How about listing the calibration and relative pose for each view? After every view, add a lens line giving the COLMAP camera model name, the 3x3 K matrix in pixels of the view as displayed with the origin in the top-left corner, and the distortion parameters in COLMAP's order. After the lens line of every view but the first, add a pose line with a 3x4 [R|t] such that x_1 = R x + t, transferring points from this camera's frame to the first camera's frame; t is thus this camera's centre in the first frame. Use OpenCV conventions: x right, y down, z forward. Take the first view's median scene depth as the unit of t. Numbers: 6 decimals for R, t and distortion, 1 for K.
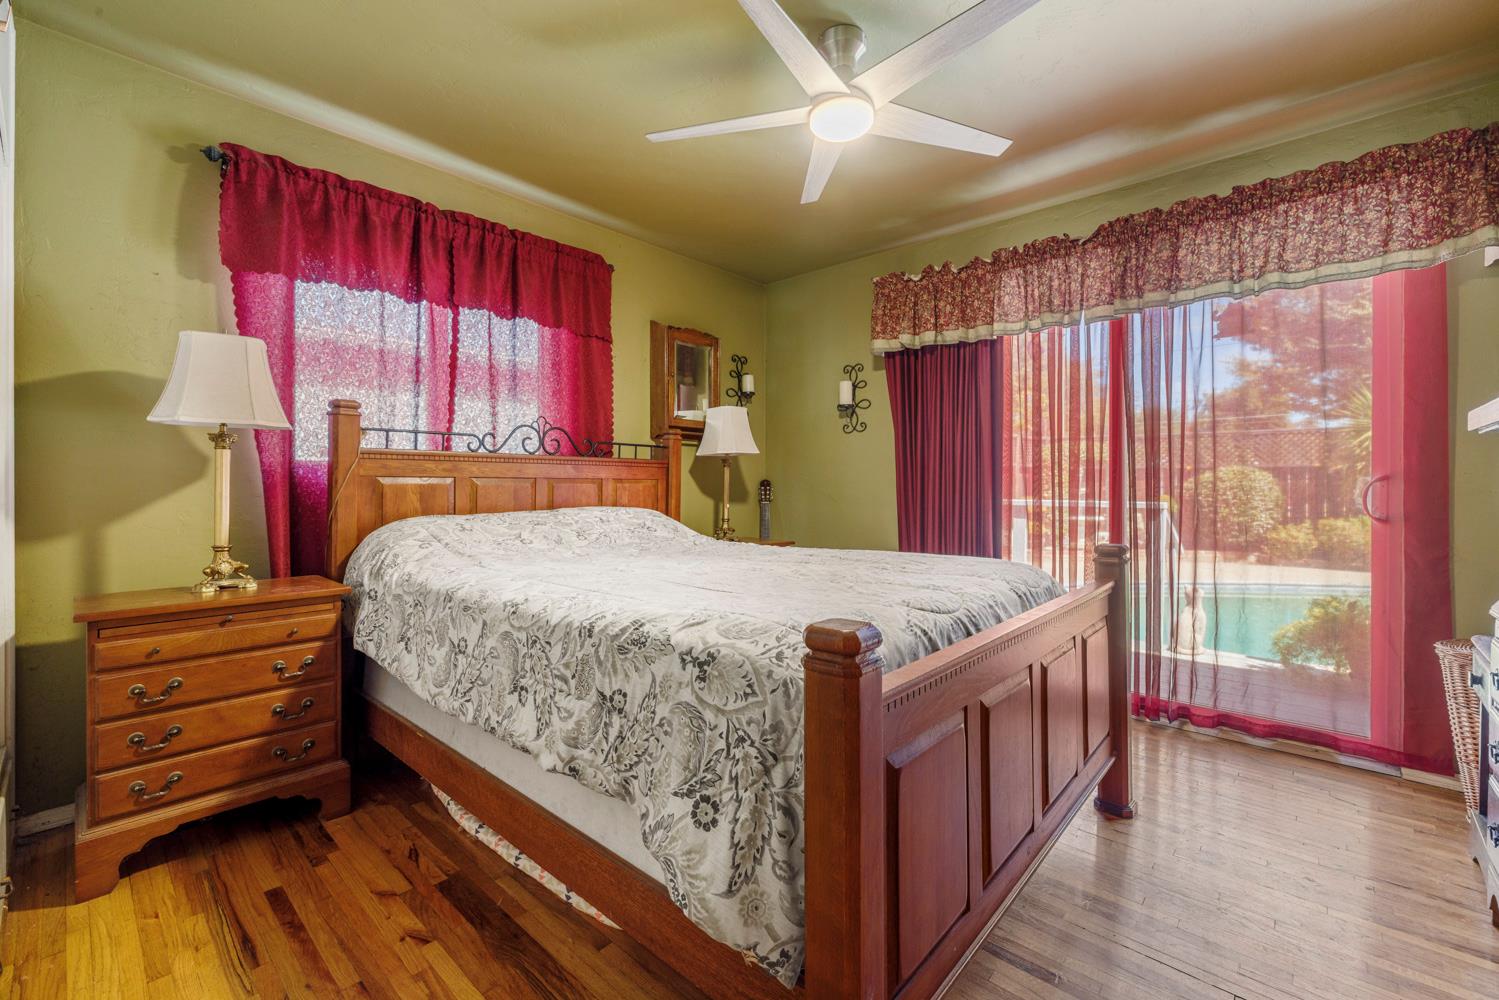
lens RADIAL K [[634.2, 0, 747.2], [0, 634.2, 493.3], [0, 0, 1]] dist [-0.009775, -0.000649]
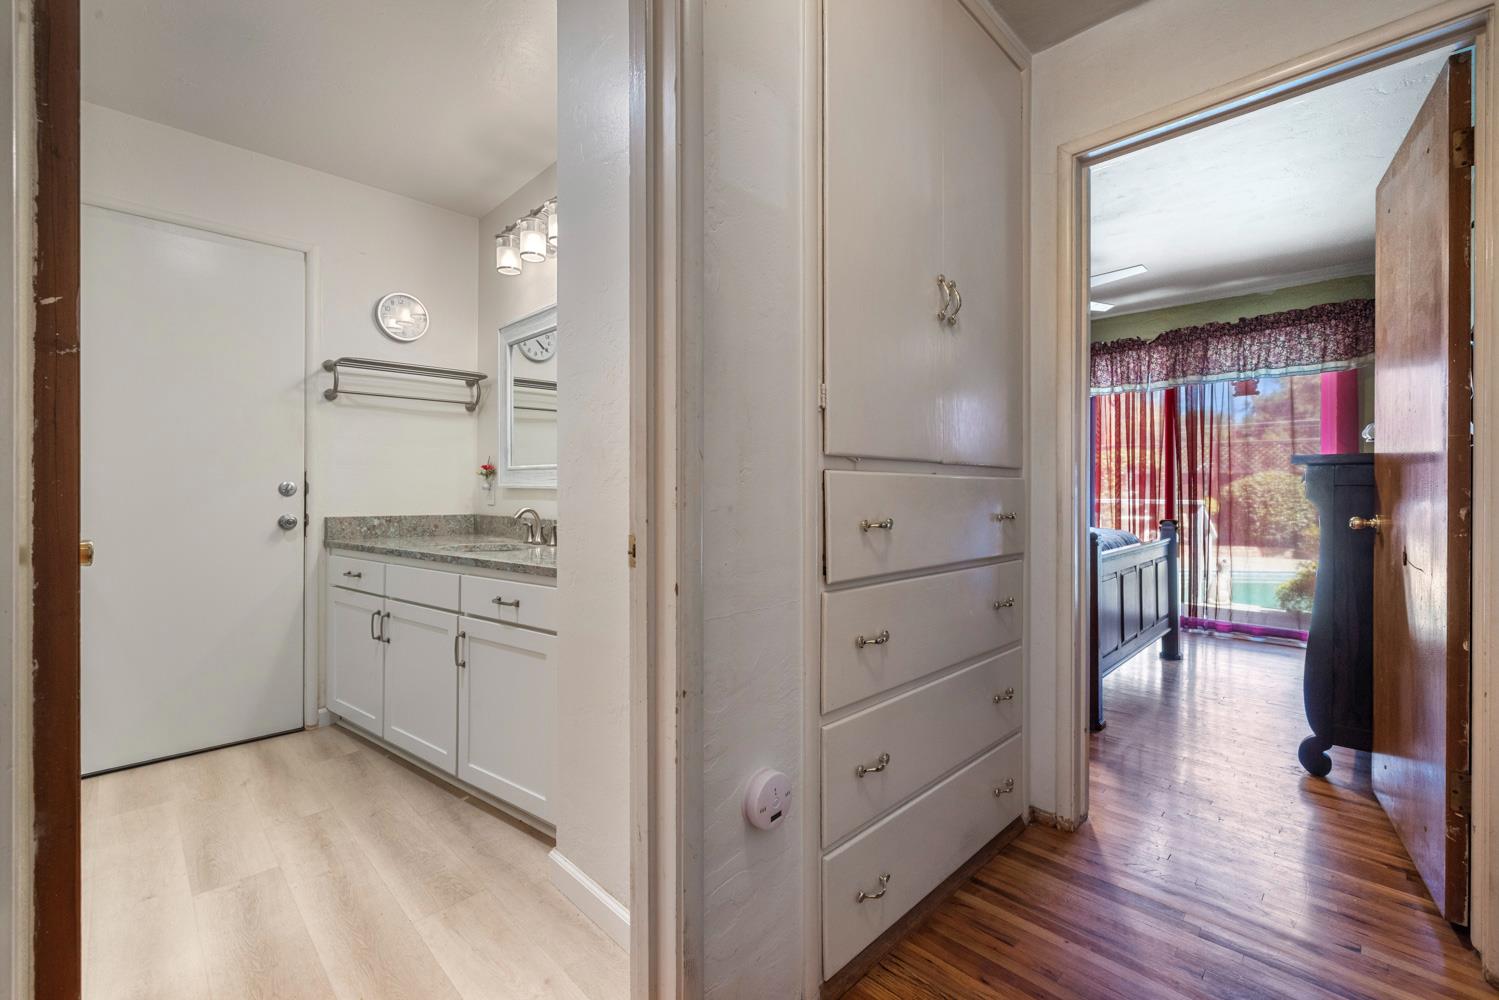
lens RADIAL K [[634.2, 0, 754.2], [0, 634.2, 495.1], [0, 0, 1]] dist [-0.009775, -0.000649]
pose [[0.999039, -0.000565, -0.043818, -0.461542], [0.000464, 0.999997, -0.002314, 0.005448], [0.043819, 0.002291, 0.999037, -0.748534]]
